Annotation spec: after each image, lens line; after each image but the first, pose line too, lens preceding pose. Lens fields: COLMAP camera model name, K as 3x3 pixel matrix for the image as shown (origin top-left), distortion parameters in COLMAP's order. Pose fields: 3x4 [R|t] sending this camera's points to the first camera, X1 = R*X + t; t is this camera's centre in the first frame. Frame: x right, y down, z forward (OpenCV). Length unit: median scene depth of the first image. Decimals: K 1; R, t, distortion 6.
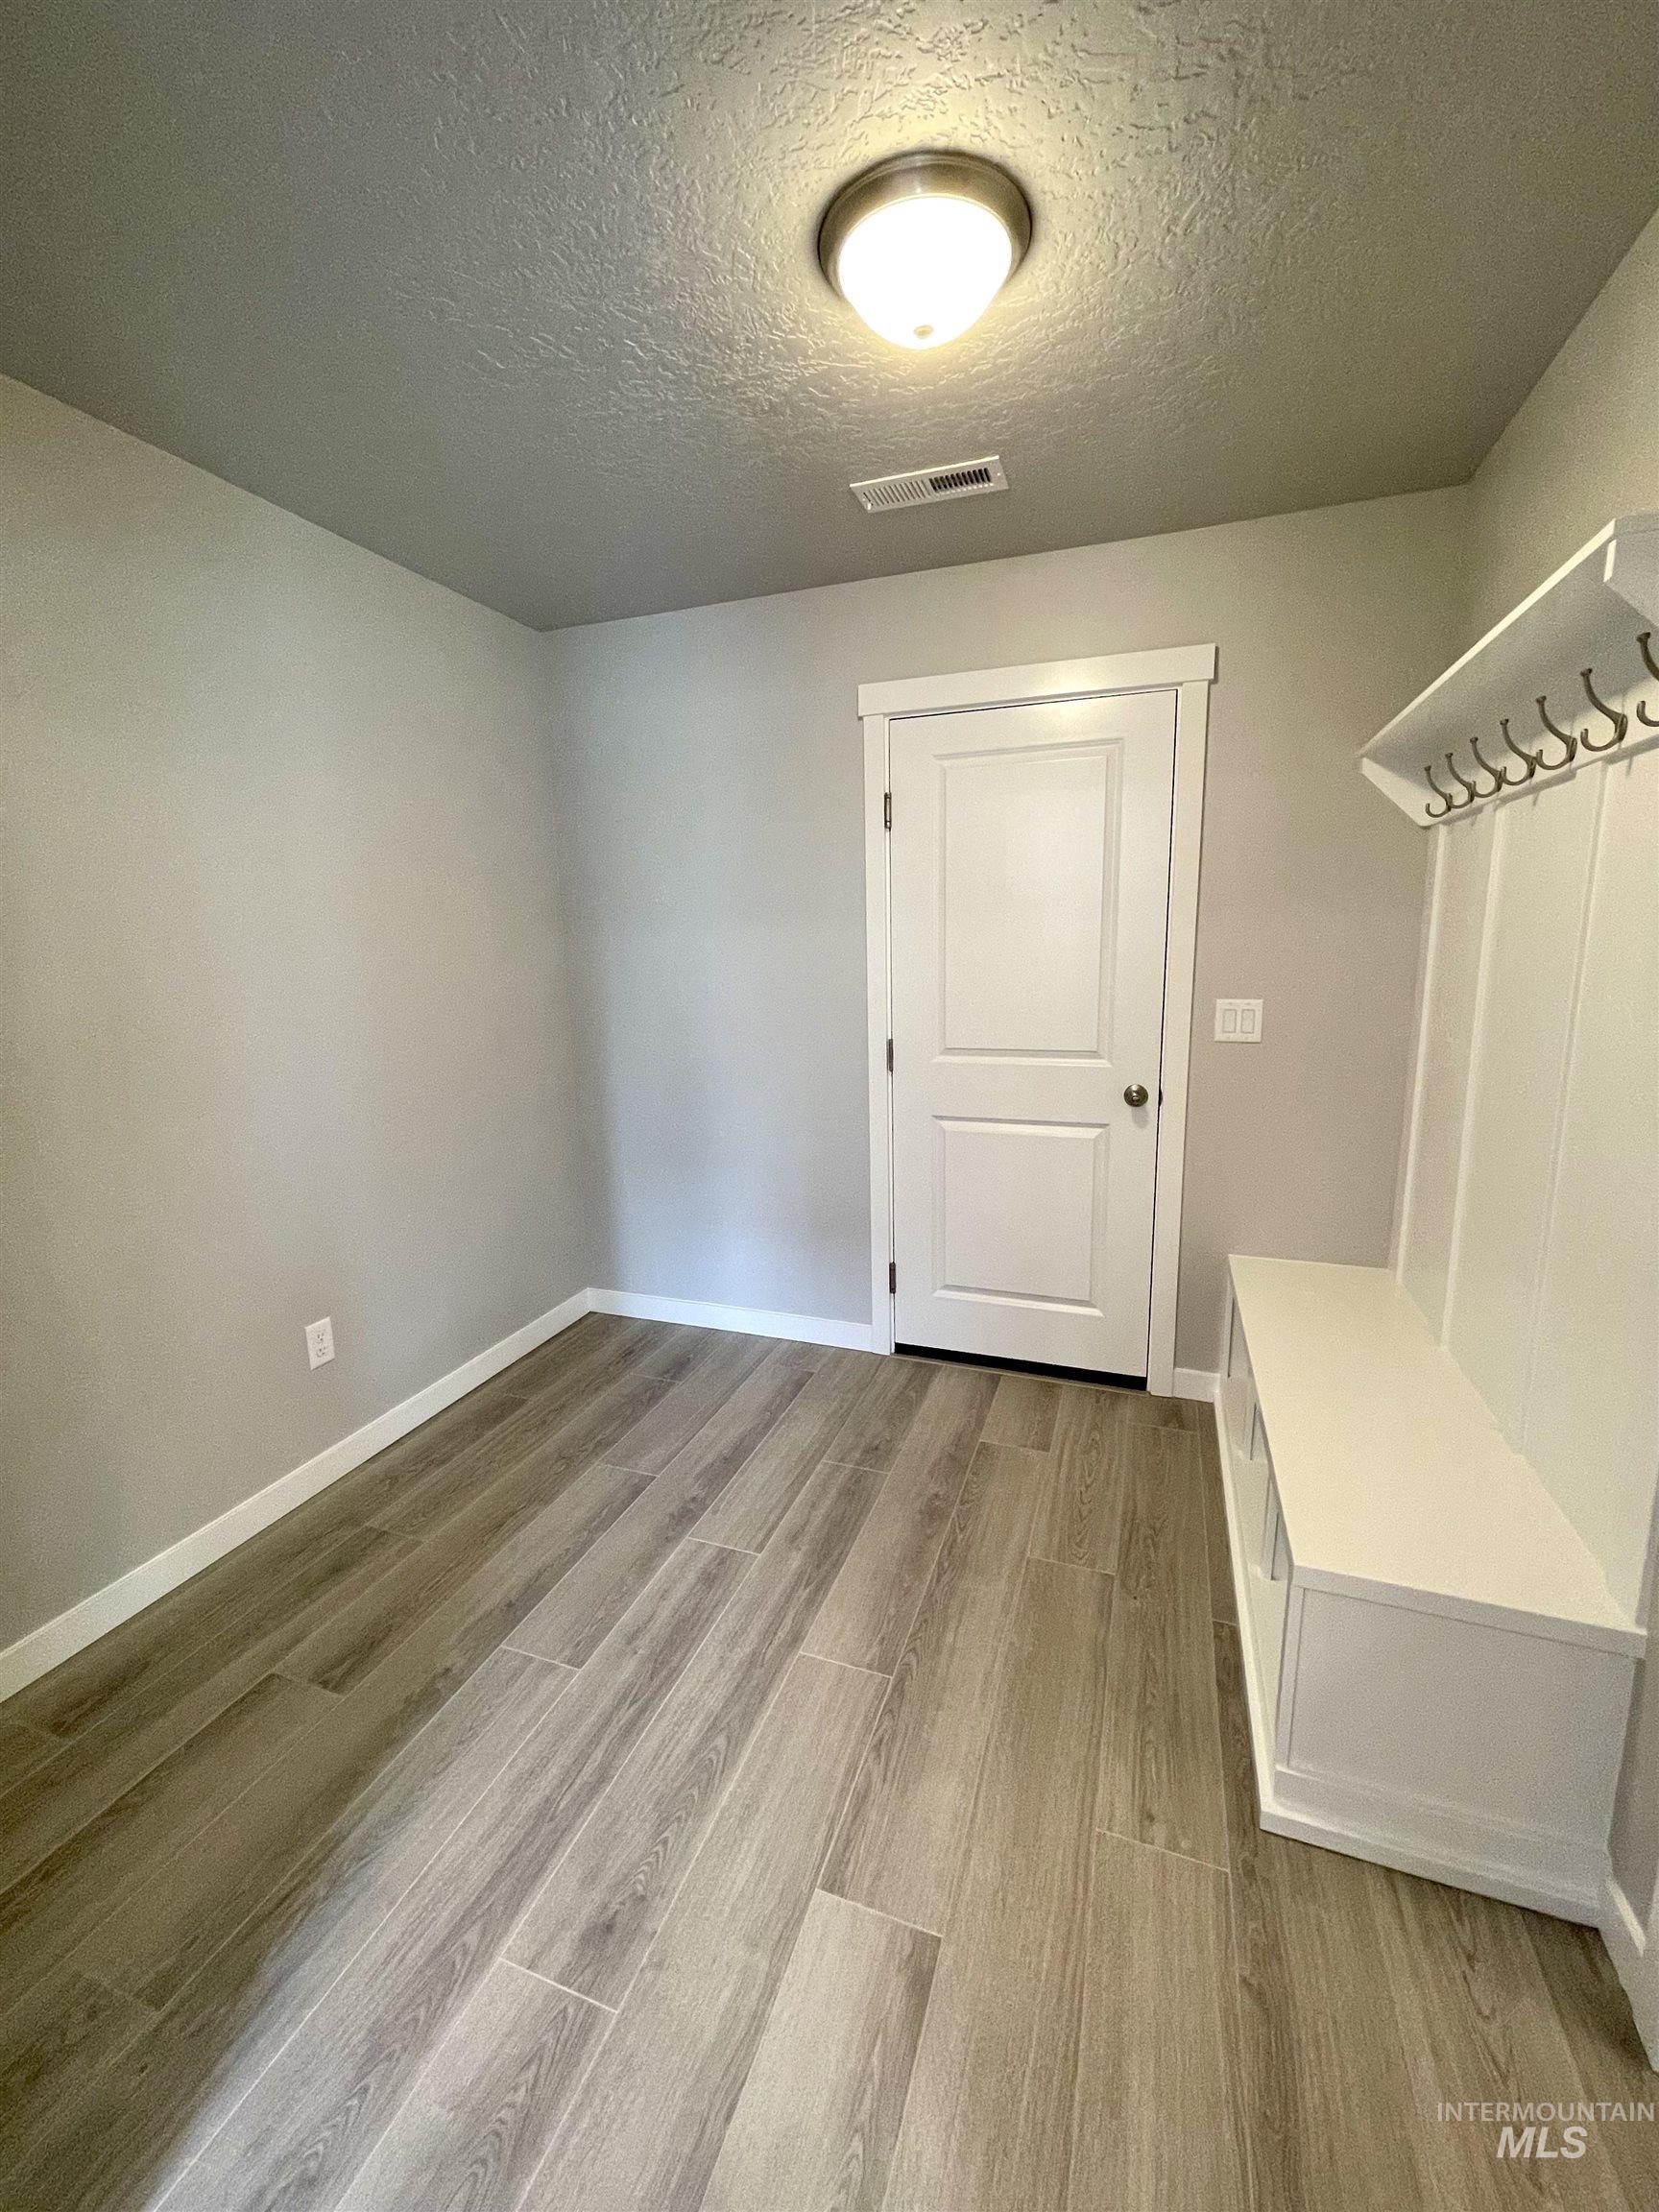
lens RADIAL K [[891.8, 0, 832.4], [0, 891.8, 1100.4], [0, 0, 1]] dist [-0.001304, 0.000072]
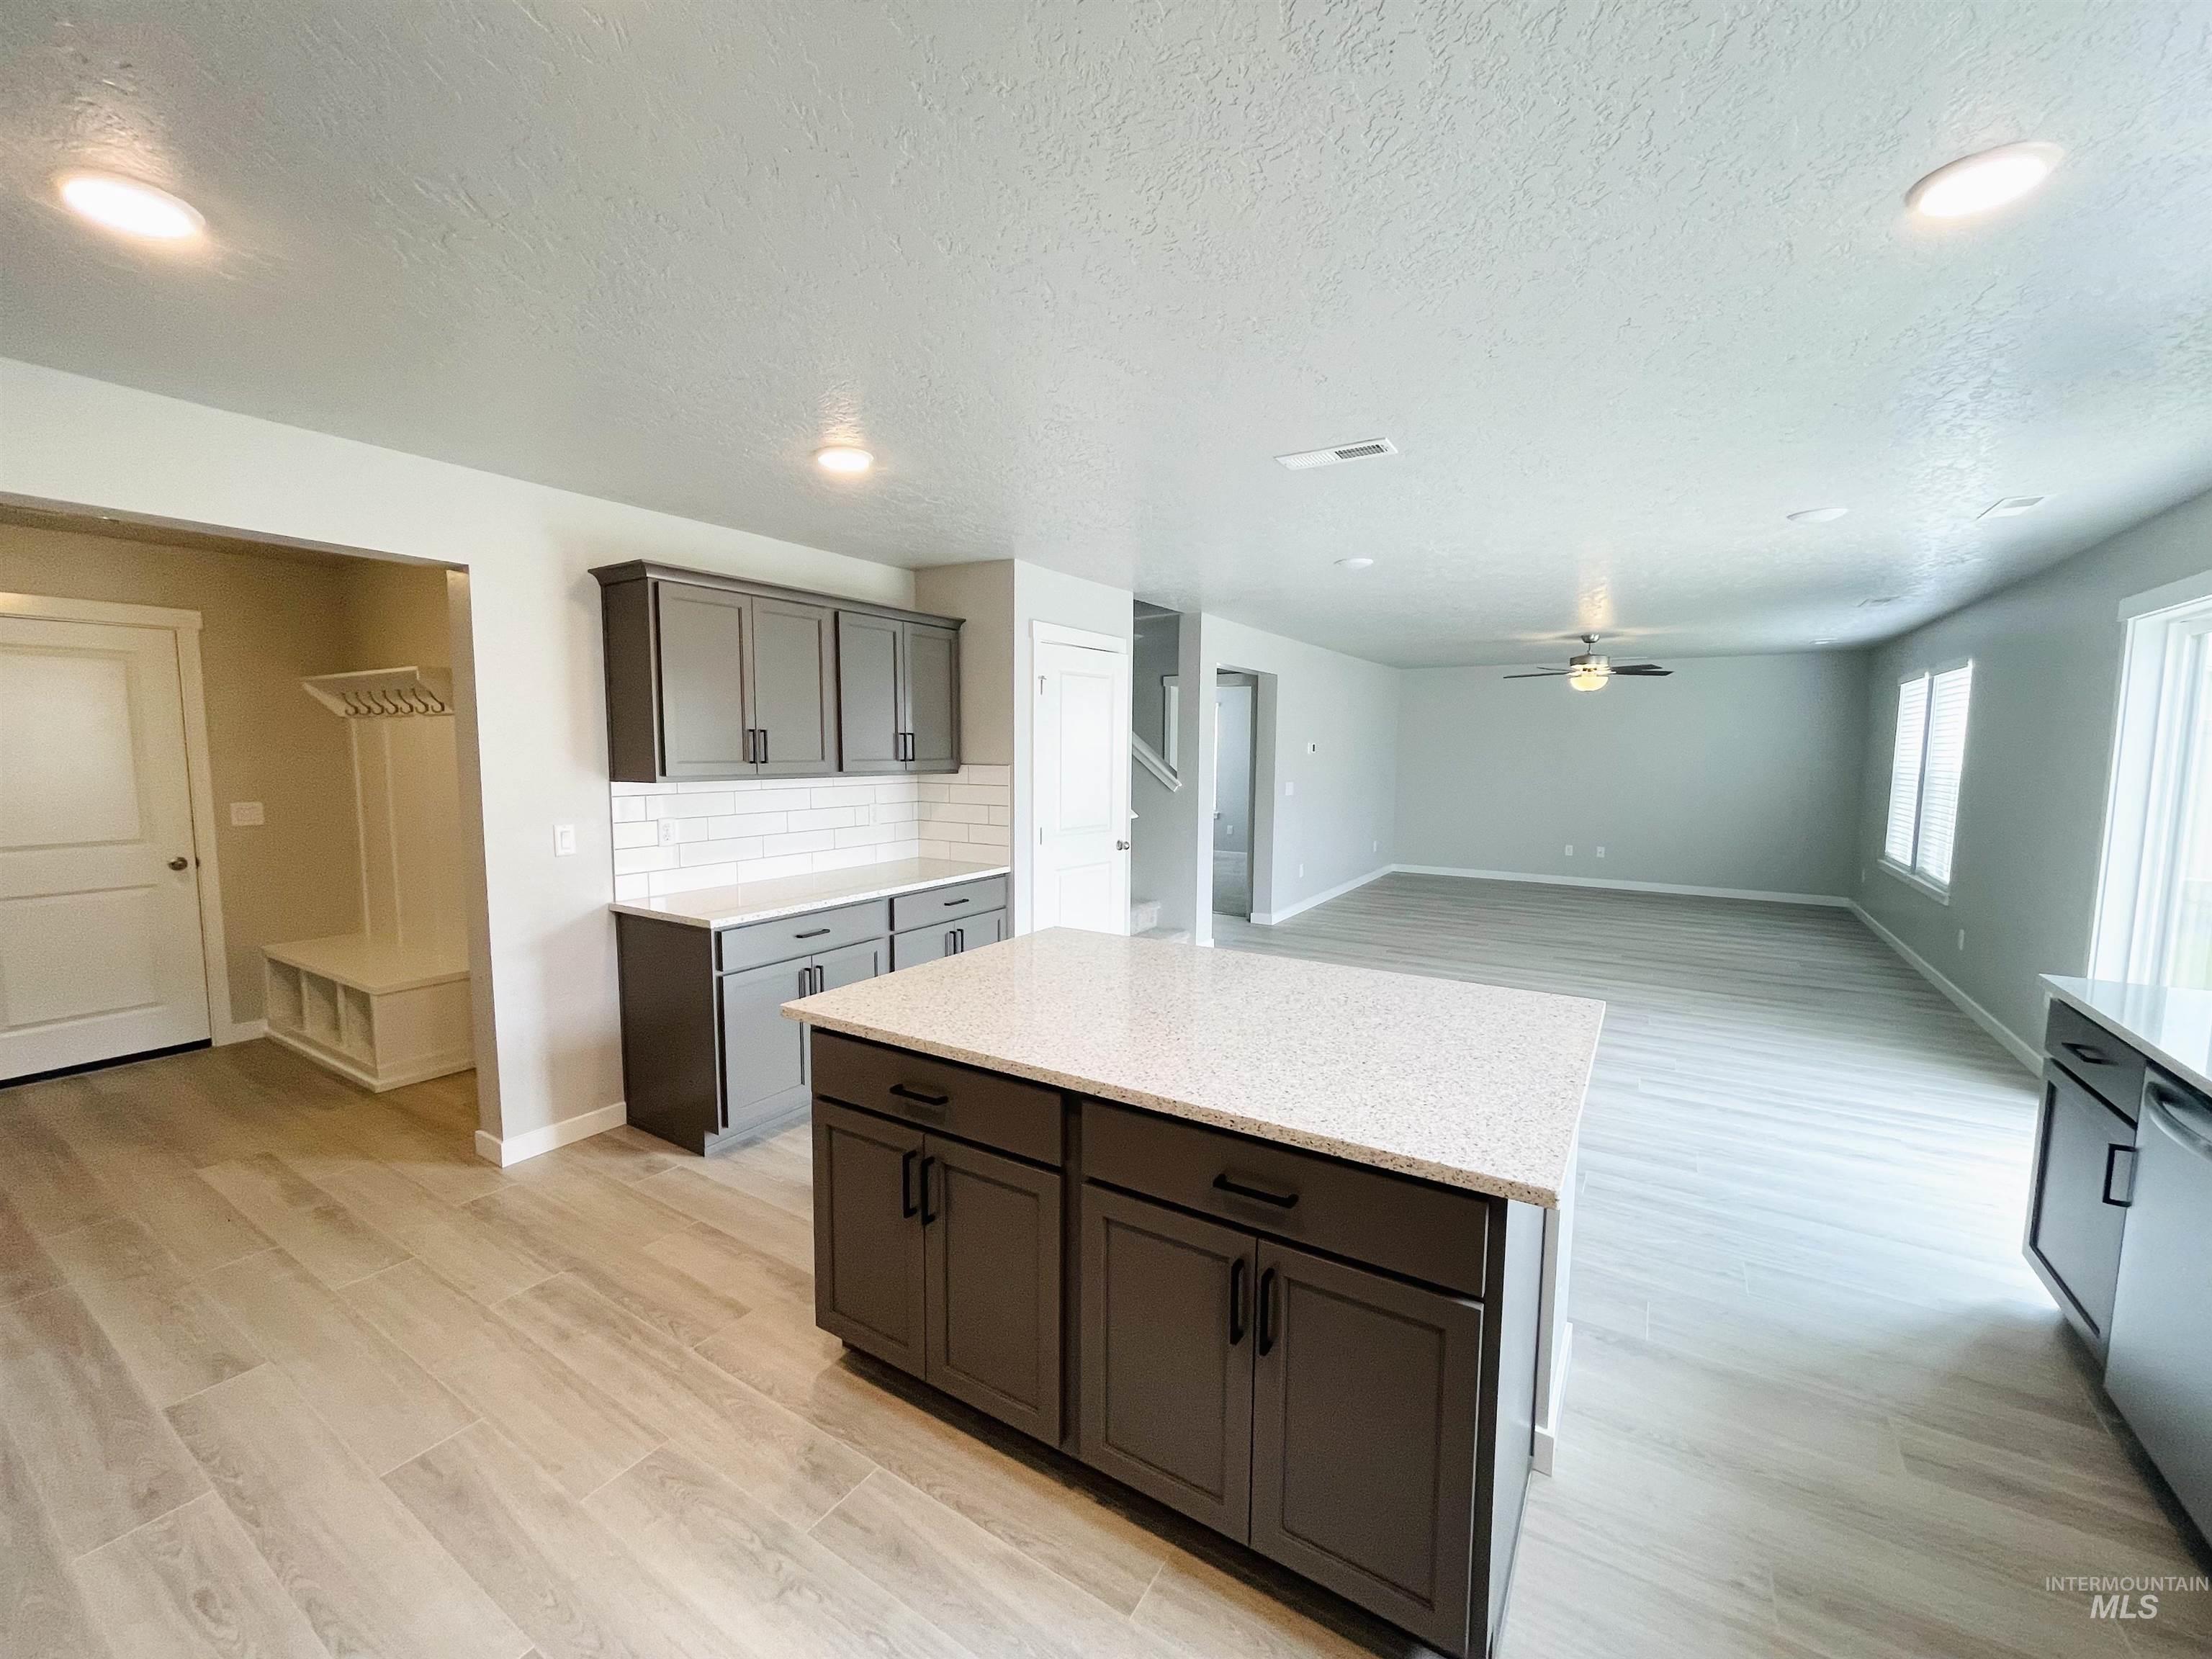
lens RADIAL K [[891.8, 0, 1113.0], [0, 891.8, 827.7], [0, 0, 1]] dist [-0.001304, 0.000072]
pose [[0.209068, -0.071634, 0.975274, -1.102557], [0.153362, 0.987374, 0.039646, 0.158545], [-0.965801, 0.141282, 0.217414, -1.266507]]
